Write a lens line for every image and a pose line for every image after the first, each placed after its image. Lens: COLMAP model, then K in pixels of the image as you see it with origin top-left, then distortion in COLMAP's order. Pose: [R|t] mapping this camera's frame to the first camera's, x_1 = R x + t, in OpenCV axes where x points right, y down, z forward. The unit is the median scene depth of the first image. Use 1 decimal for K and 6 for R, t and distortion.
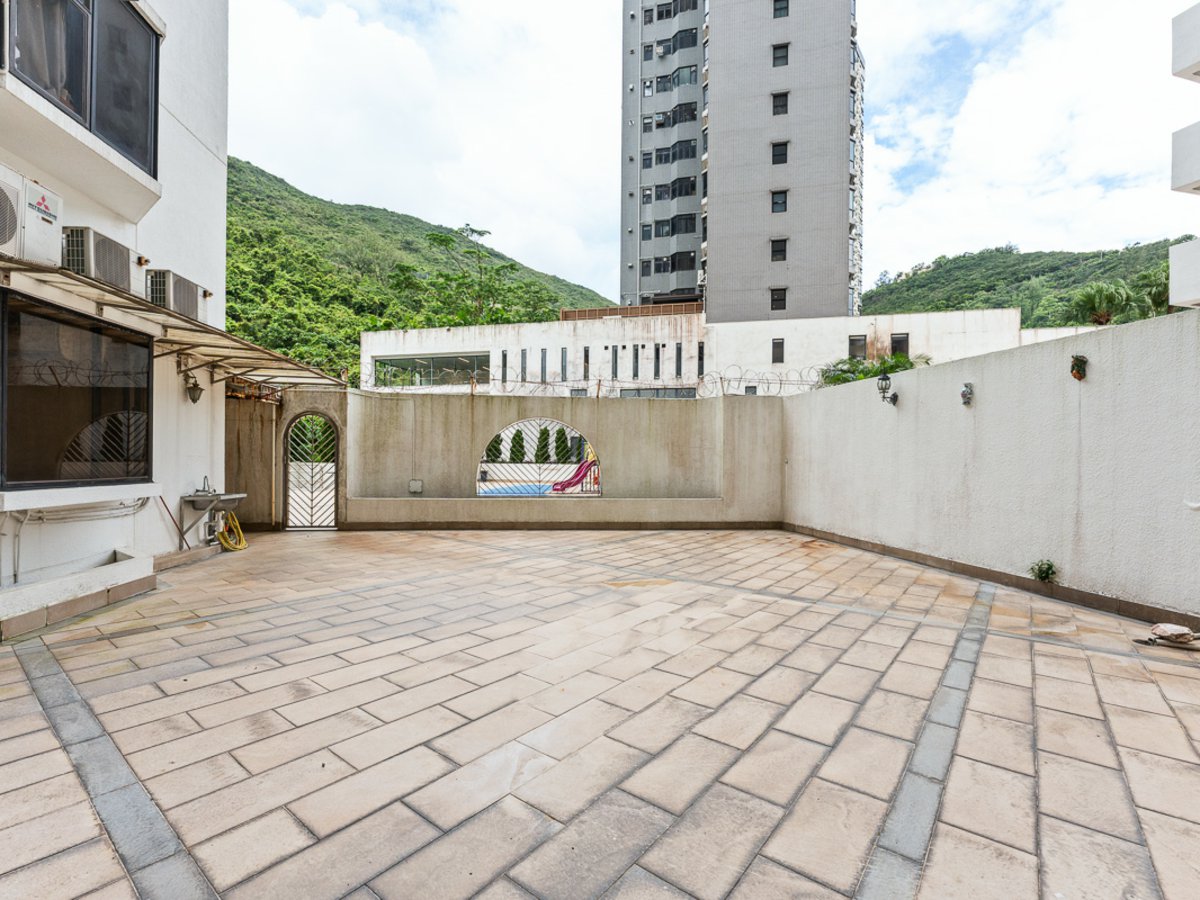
lens RADIAL K [[544.0, 0, 599.0], [0, 544.0, 454.6], [0, 0, 1]] dist [0.000764, -0.001385]
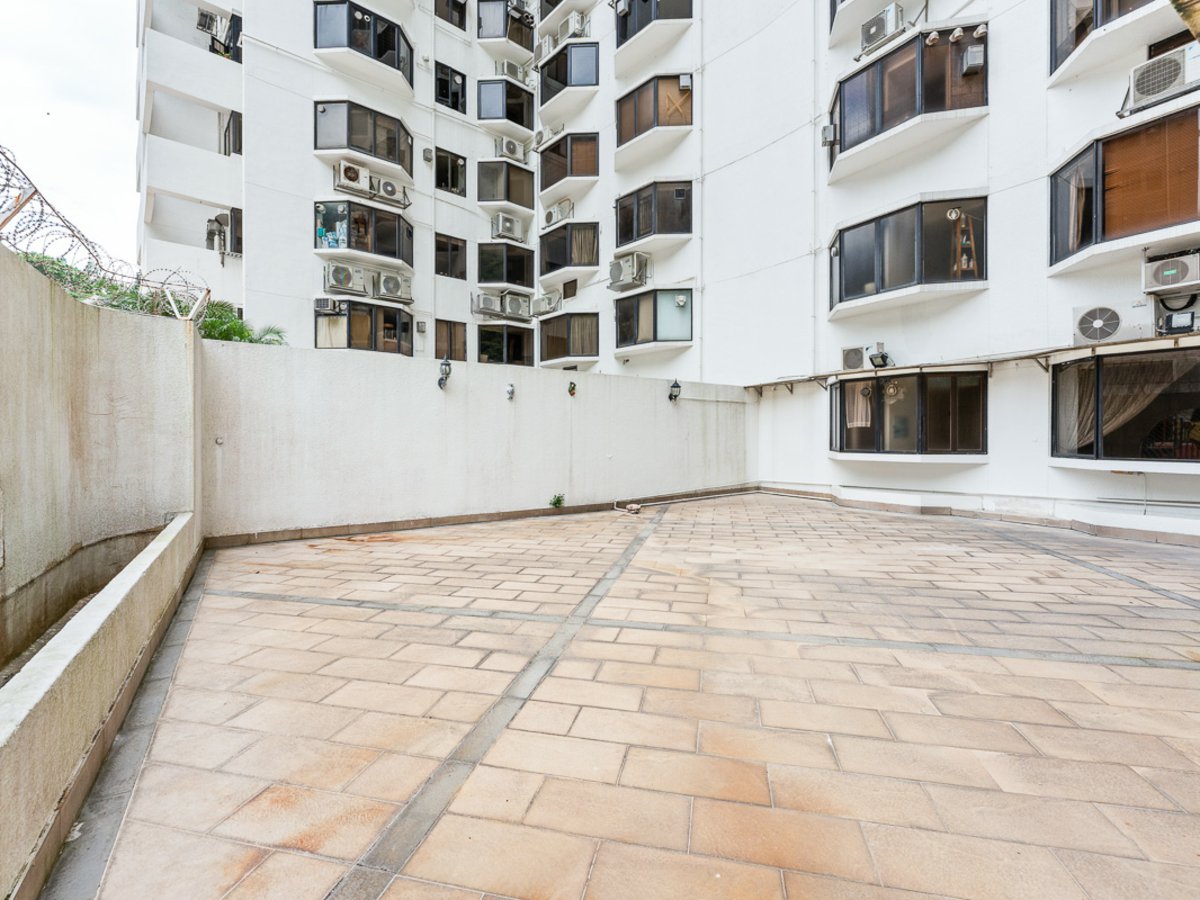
lens RADIAL K [[544.0, 0, 599.0], [0, 544.0, 440.2], [0, 0, 1]] dist [0.000764, -0.001385]
pose [[-0.436039, -0.015277, 0.899798, -0.847099], [-0.012476, 0.999862, 0.010930, -0.003727], [-0.899841, -0.006459, -0.436170, 1.706261]]
